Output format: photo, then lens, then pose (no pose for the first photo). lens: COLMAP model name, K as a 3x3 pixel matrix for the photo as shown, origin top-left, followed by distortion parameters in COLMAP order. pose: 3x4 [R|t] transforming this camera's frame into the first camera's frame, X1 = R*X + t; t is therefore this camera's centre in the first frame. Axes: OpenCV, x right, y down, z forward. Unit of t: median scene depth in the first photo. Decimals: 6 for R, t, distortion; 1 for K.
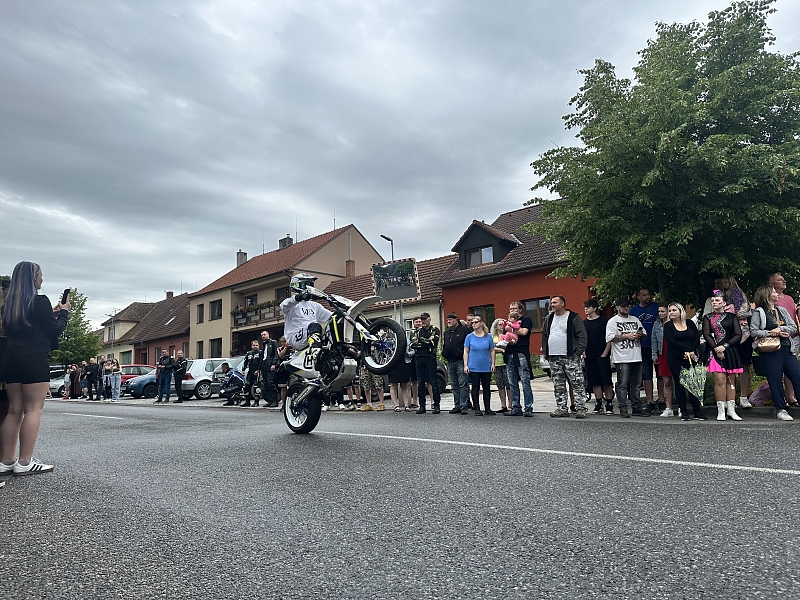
lens RADIAL K [[548.8, 0, 400.0], [0, 548.8, 300.0], [0, 0, 1]] dist [0.024592, -0.002597]
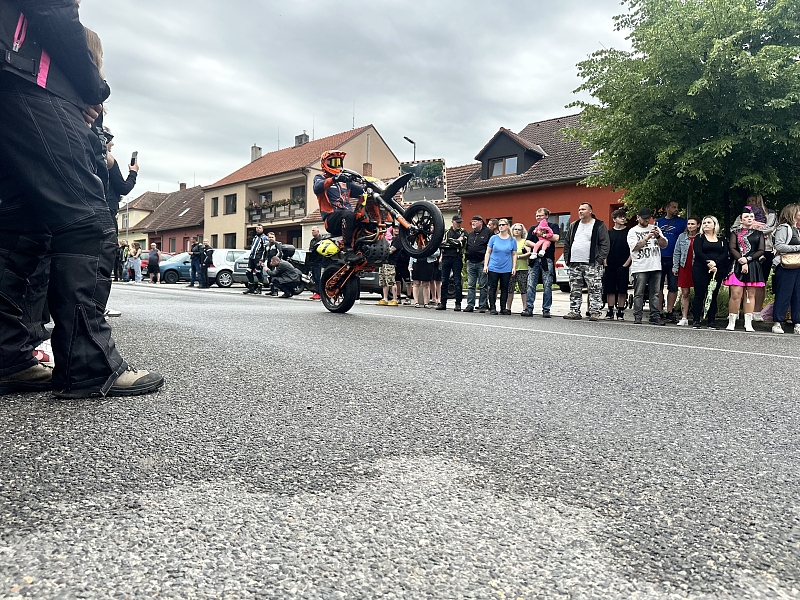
lens RADIAL K [[550.6, 0, 400.0], [0, 550.6, 300.0], [0, 0, 1]] dist [0.056675, -0.049934]
pose [[0.997325, 0.072457, -0.009678, -0.031895], [-0.069950, 0.984391, 0.161495, 0.024243], [0.021229, -0.160385, 0.986826, -0.046806]]
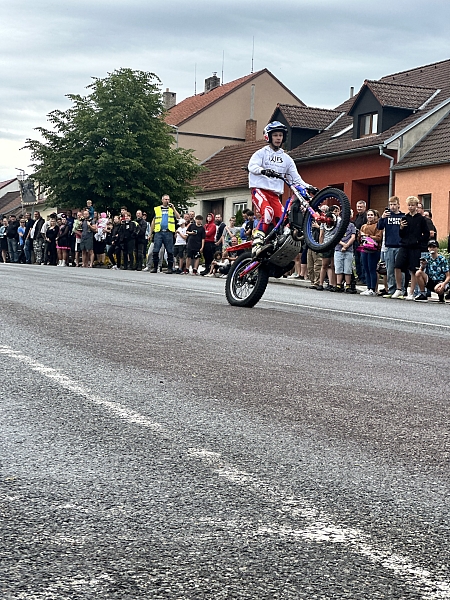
lens RADIAL K [[1354.7, 0, 225.0], [0, 1354.7, 300.0], [0, 0, 1]] dist [0.200063, 0.774979]
pose [[0.895040, 0.088265, -0.437164, 2.979237], [-0.022403, 0.987881, 0.153589, -0.456445], [0.445423, -0.127674, 0.886170, -3.105817]]
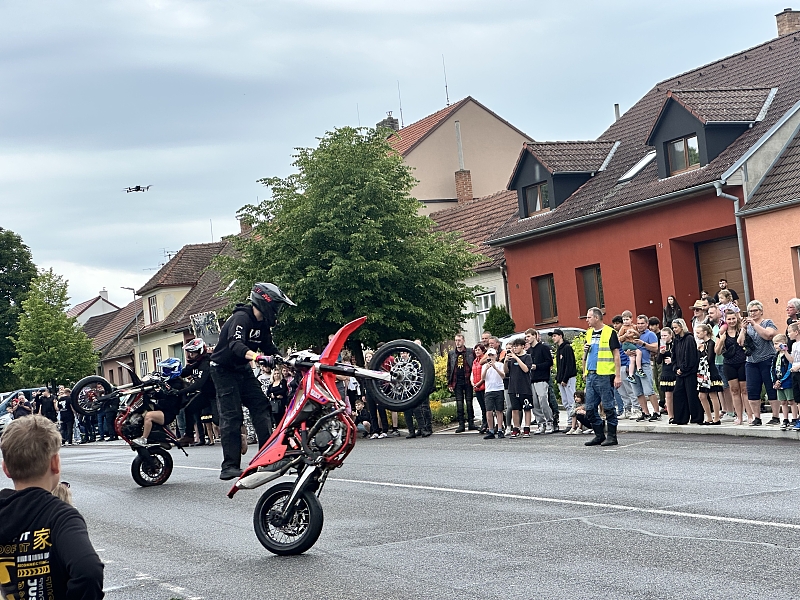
lens RADIAL K [[1806.3, 0, 400.0], [0, 1806.3, 300.0], [0, 0, 1]] dist [0.200063, 0.774979]
pose [[0.907451, -0.072410, -0.413872, 2.350620], [0.123404, 0.987526, 0.097800, -0.510335], [0.401628, -0.139822, 0.905066, -2.713995]]
